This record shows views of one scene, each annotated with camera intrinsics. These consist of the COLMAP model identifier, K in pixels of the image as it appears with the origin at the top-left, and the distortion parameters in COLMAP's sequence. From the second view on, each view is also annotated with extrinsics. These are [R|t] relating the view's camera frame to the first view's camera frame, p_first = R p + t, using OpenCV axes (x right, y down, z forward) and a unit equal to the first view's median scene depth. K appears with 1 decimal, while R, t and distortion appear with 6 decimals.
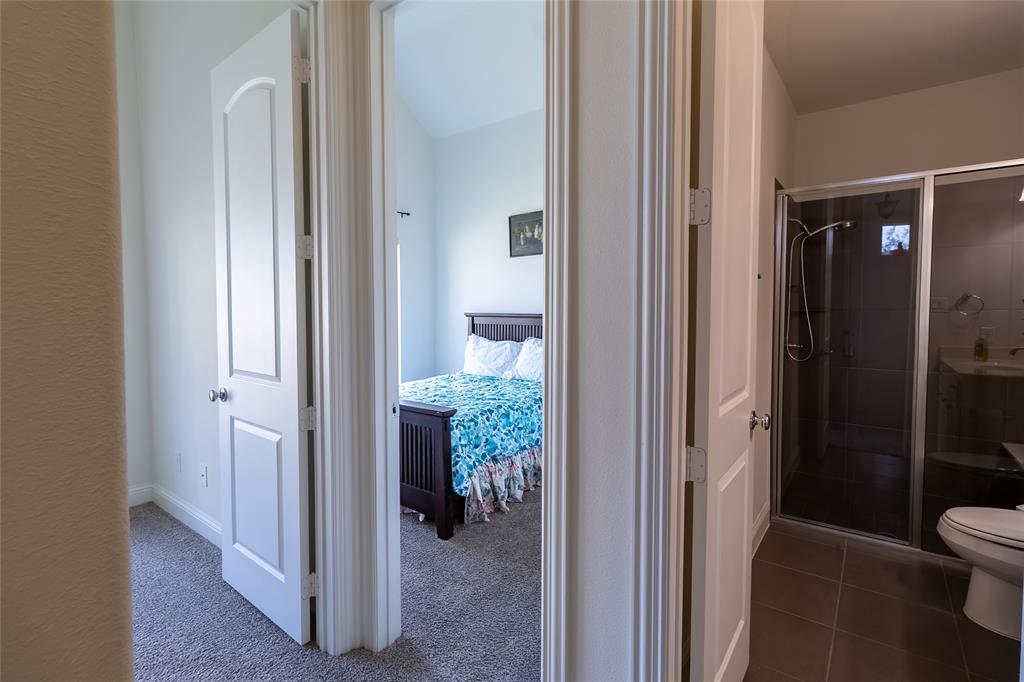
lens RADIAL K [[476.6, 0, 525.7], [0, 476.6, 328.2], [0, 0, 1]] dist [-0.001006, -0.000145]
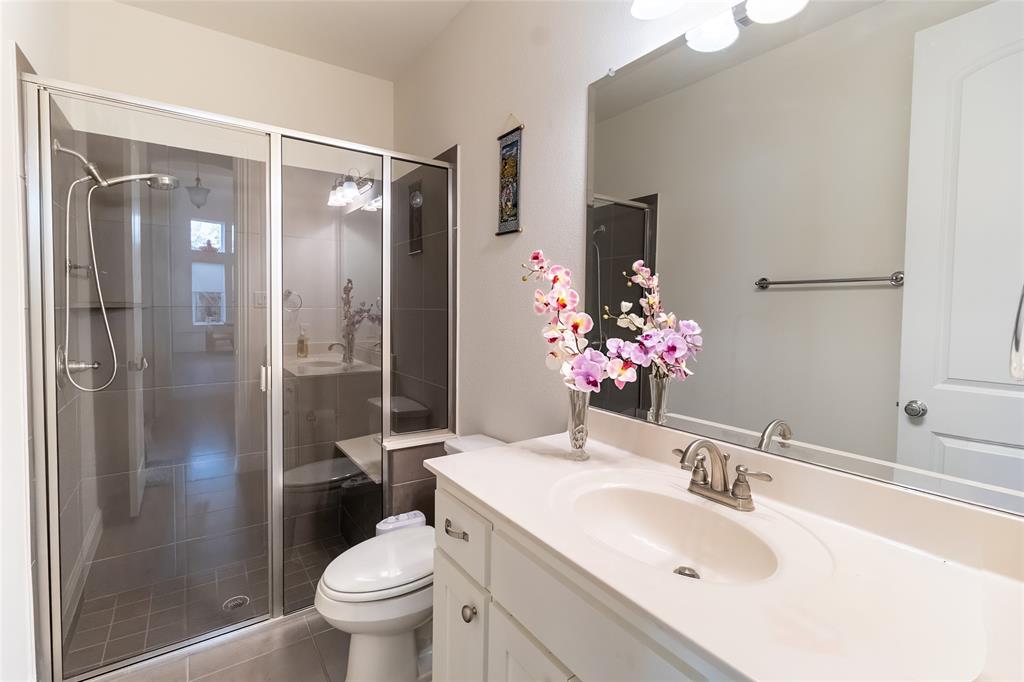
lens RADIAL K [[480.9, 0, 515.0], [0, 480.9, 325.1], [0, 0, 1]] dist [0.001199, 0.000870]
pose [[0.331198, -0.030910, 0.943055, 0.184009], [0.026527, 0.999373, 0.023440, -0.014392], [-0.943188, 0.017253, 0.331810, 0.299463]]
